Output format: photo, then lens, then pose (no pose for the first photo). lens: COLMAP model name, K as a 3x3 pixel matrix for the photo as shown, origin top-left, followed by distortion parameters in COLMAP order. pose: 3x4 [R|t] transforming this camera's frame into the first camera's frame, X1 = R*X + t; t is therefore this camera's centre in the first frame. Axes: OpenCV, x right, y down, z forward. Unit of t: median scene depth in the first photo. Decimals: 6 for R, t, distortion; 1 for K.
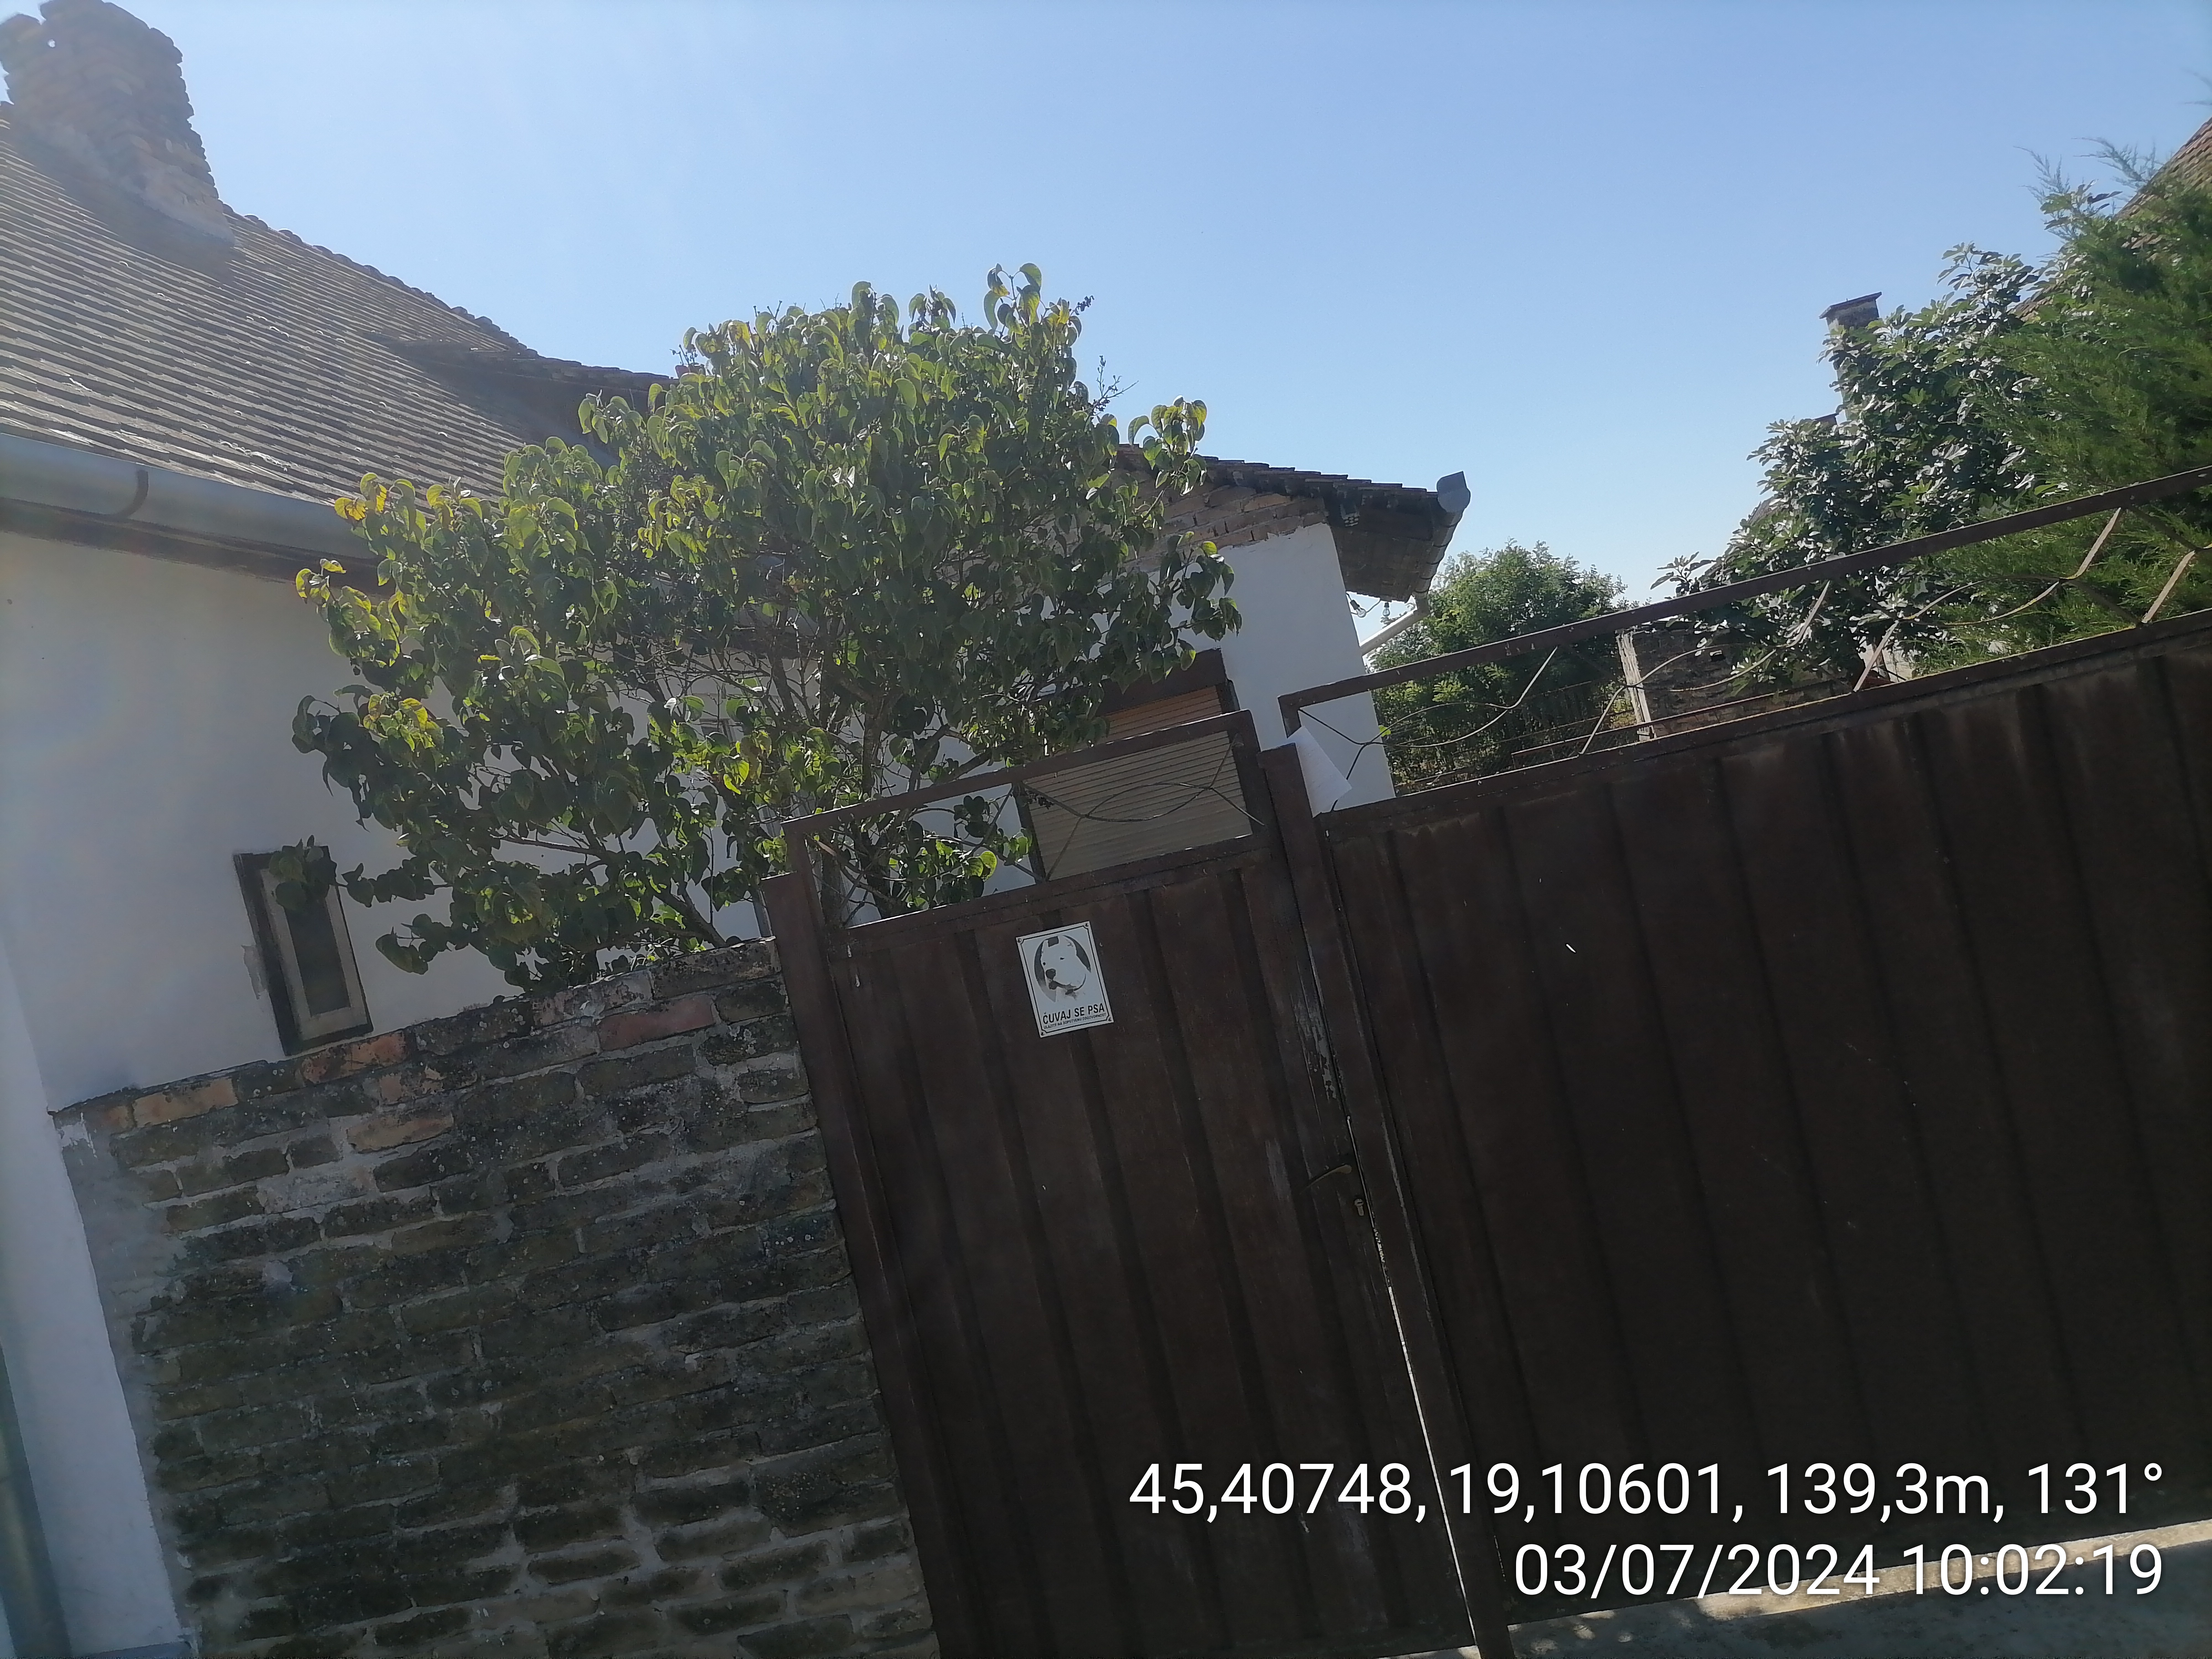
lens RADIAL K [[1744.4, 0, 1112.7], [0, 1744.4, 822.6], [0, 0, 1]] dist [0.074917, 0.022050]
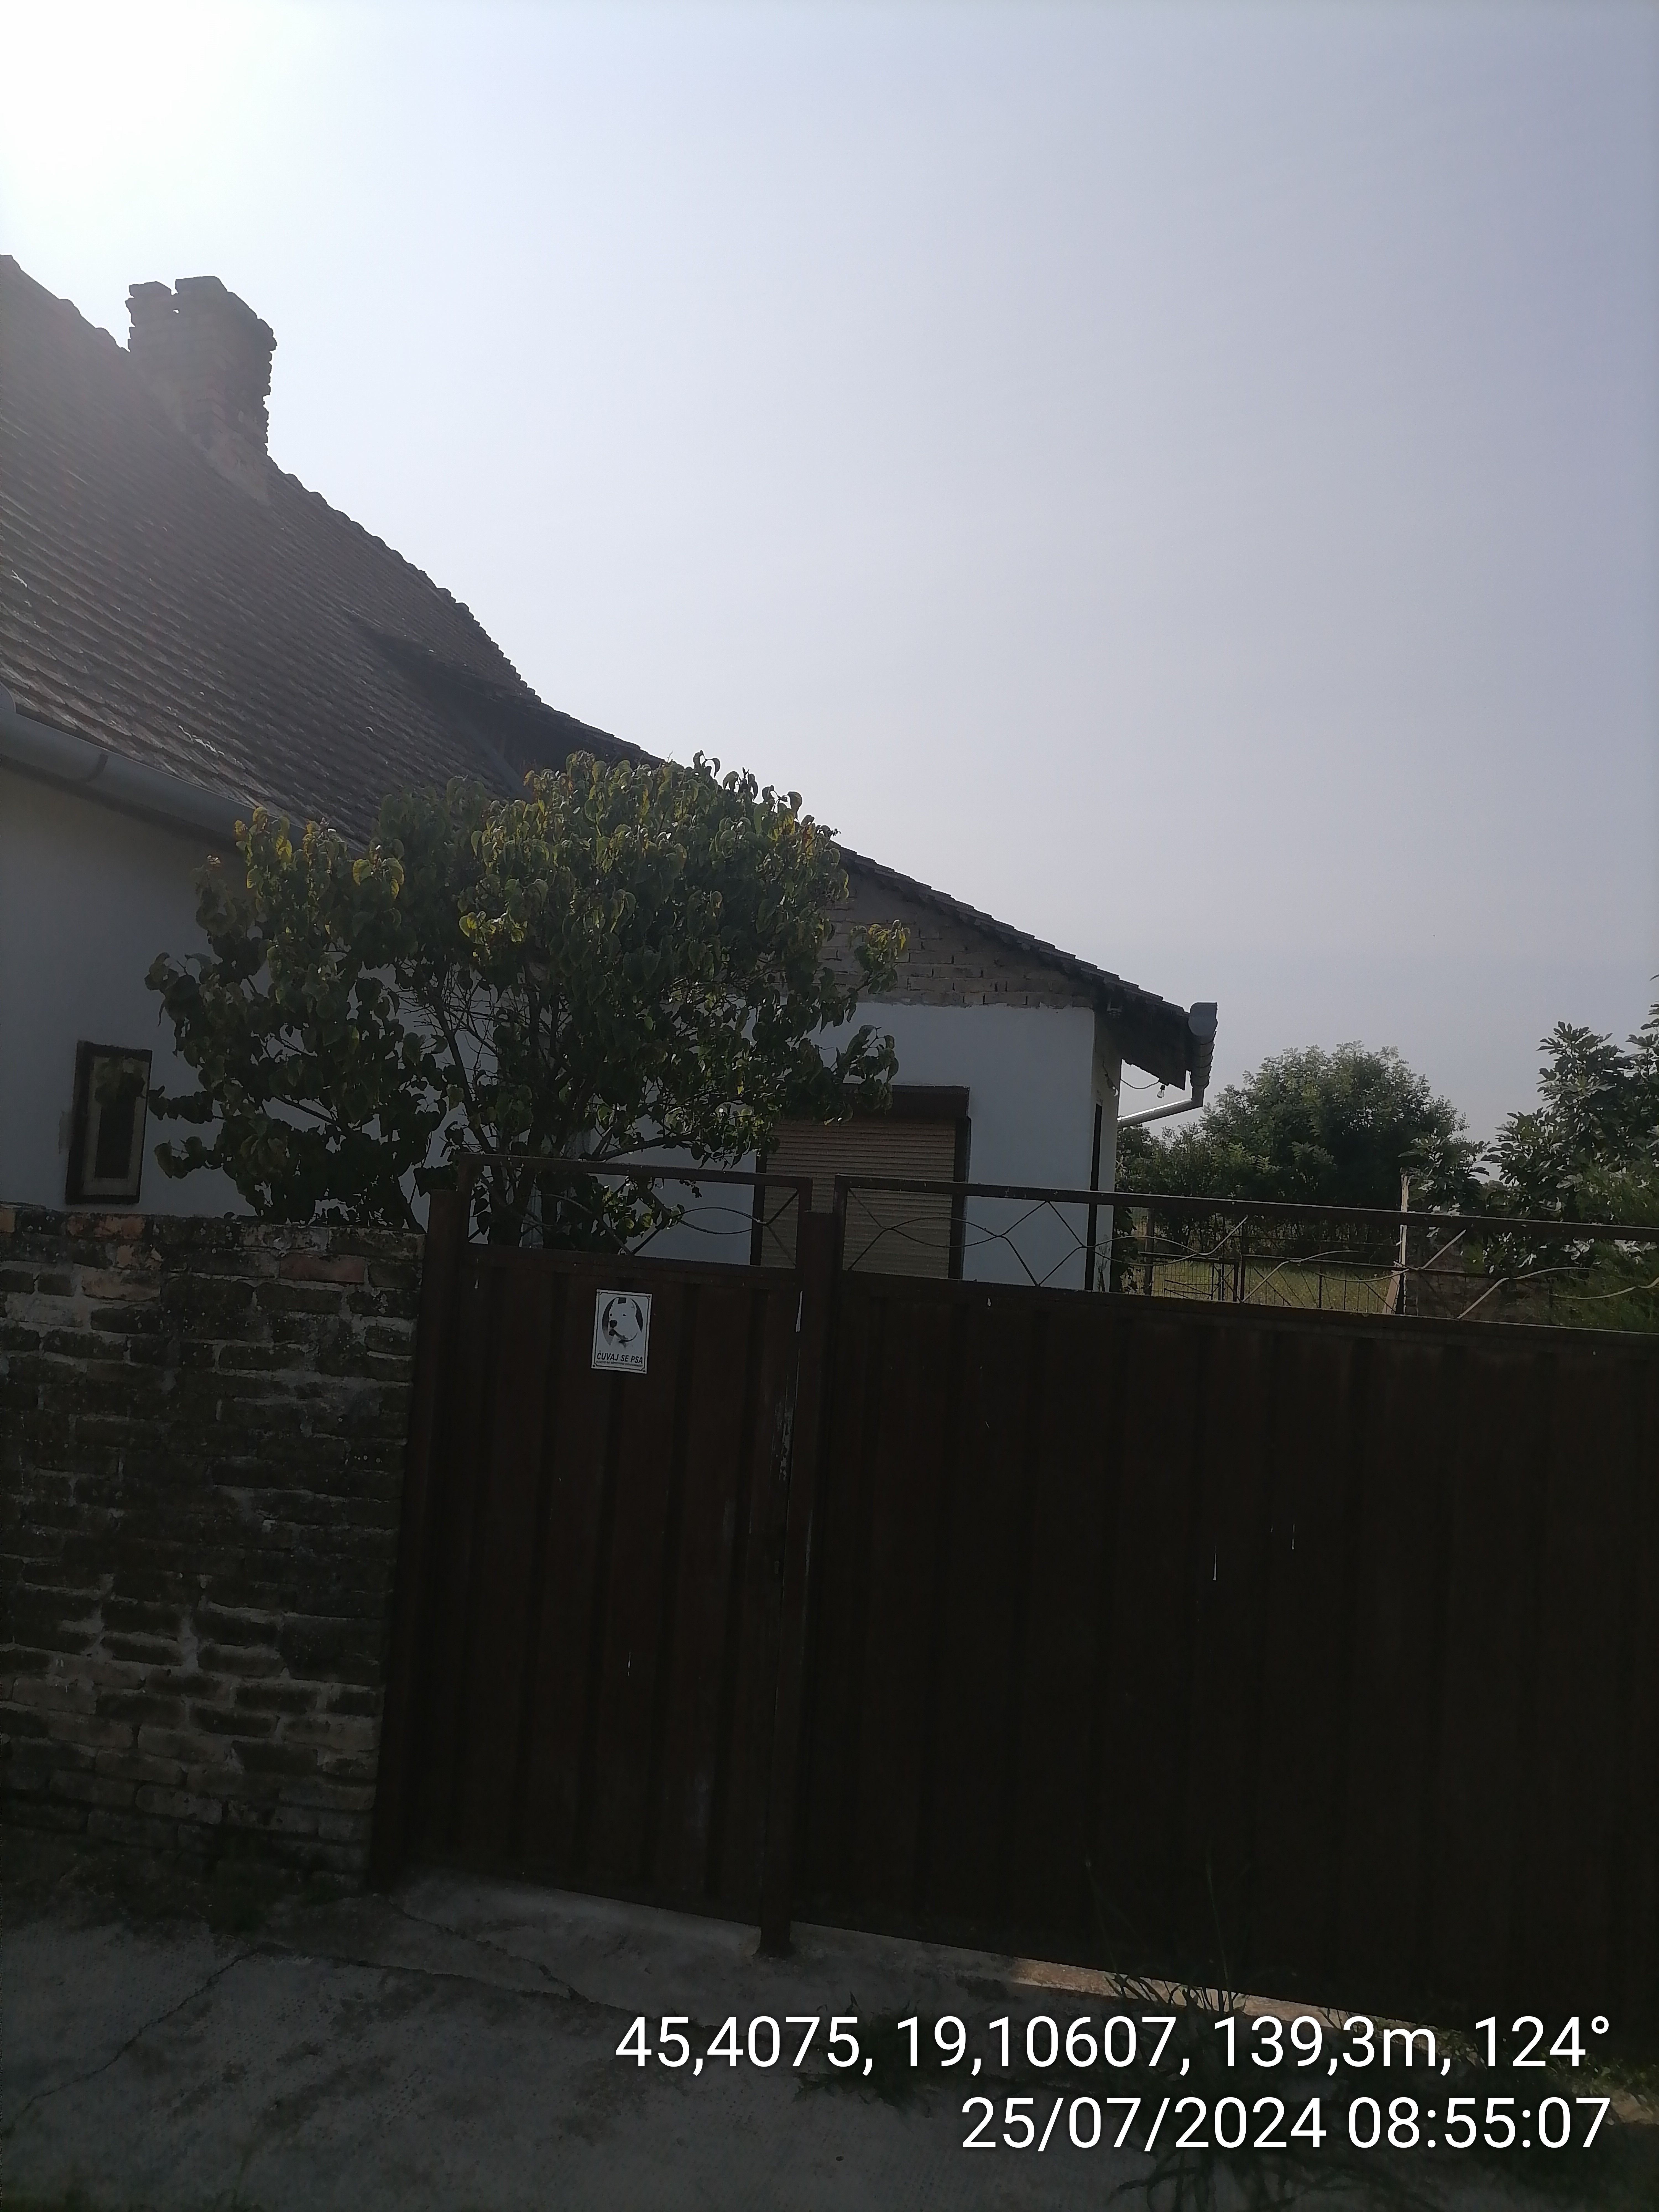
lens RADIAL K [[1744.4, 0, 823.4], [0, 1744.4, 1105.5], [0, 0, 1]] dist [0.074917, 0.022050]
pose [[0.952224, 0.297445, -0.069247, 0.150312], [-0.301168, 0.952187, -0.051352, -0.047961], [0.050662, 0.069754, 0.996277, -0.302661]]
